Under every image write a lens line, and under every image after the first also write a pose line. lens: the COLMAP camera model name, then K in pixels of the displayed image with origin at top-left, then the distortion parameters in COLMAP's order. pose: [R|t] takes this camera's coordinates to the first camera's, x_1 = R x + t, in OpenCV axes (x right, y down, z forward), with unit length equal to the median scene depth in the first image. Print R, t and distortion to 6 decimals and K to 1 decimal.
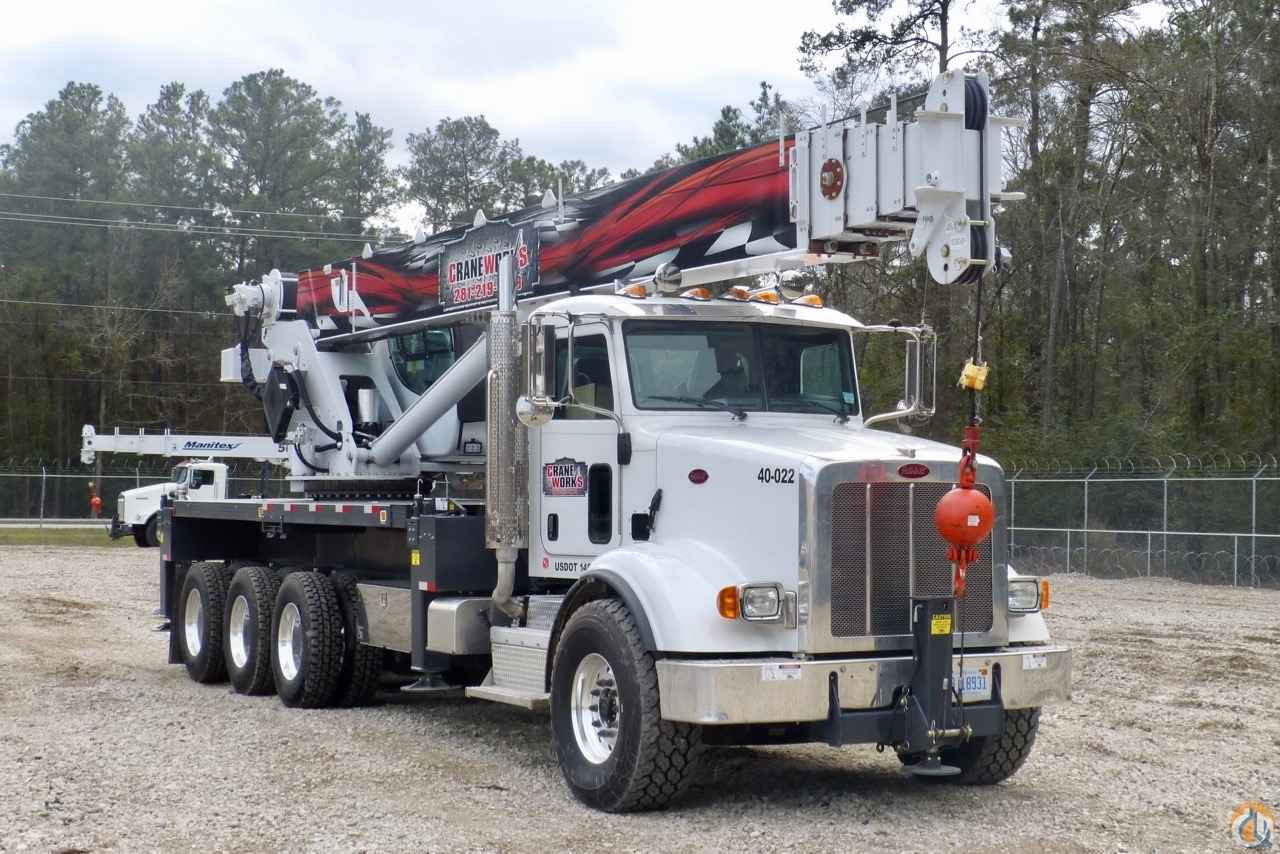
lens RADIAL K [[2170.5, 0, 638.8], [0, 2170.5, 505.9], [0, 0, 1]] dist [-0.024163, -0.181383]
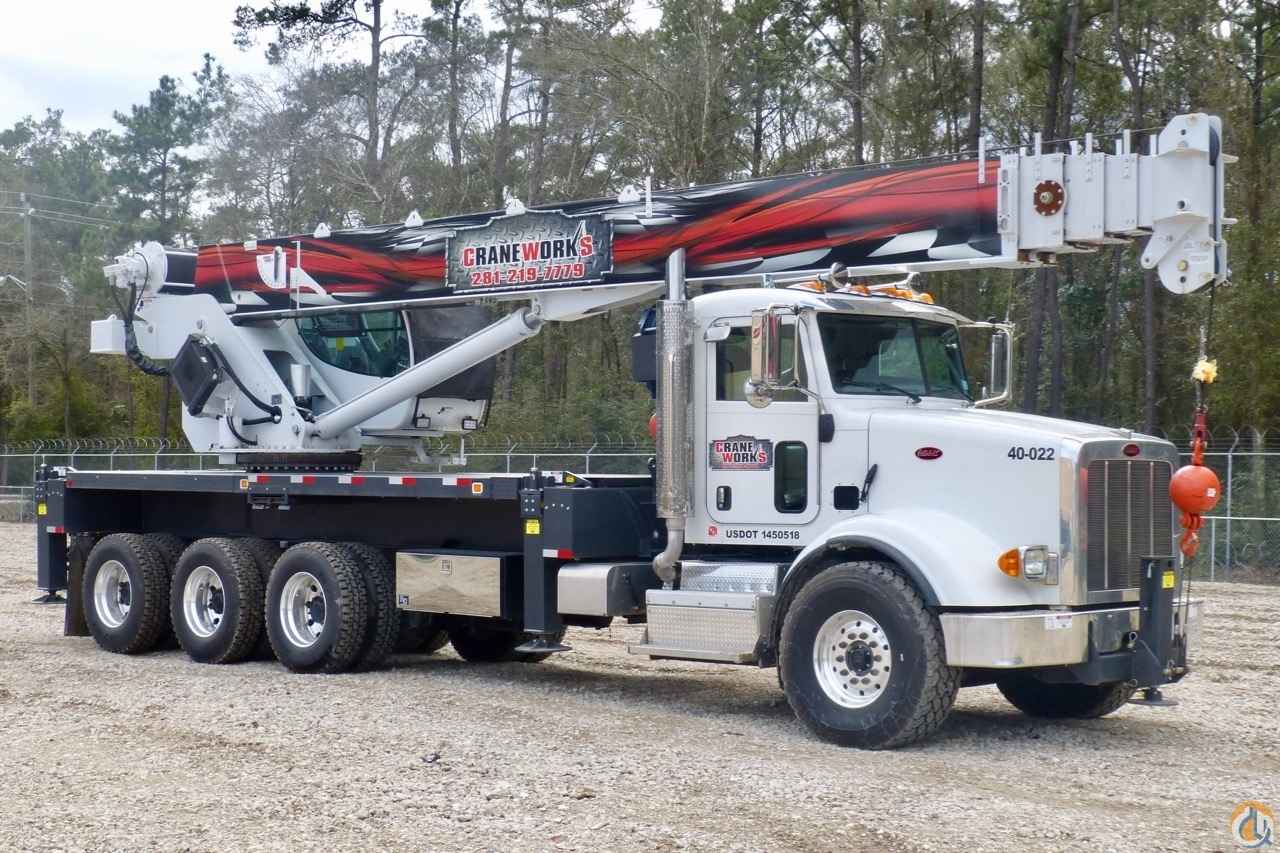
lens RADIAL K [[2142.3, 0, 604.4], [0, 2142.3, 533.2], [0, 0, 1]] dist [-0.023598, -0.105221]
pose [[0.947992, -0.008085, 0.318191, -0.353094], [-0.000558, 0.999634, 0.027060, -0.001523], [-0.318293, -0.025830, 0.947640, -0.009660]]
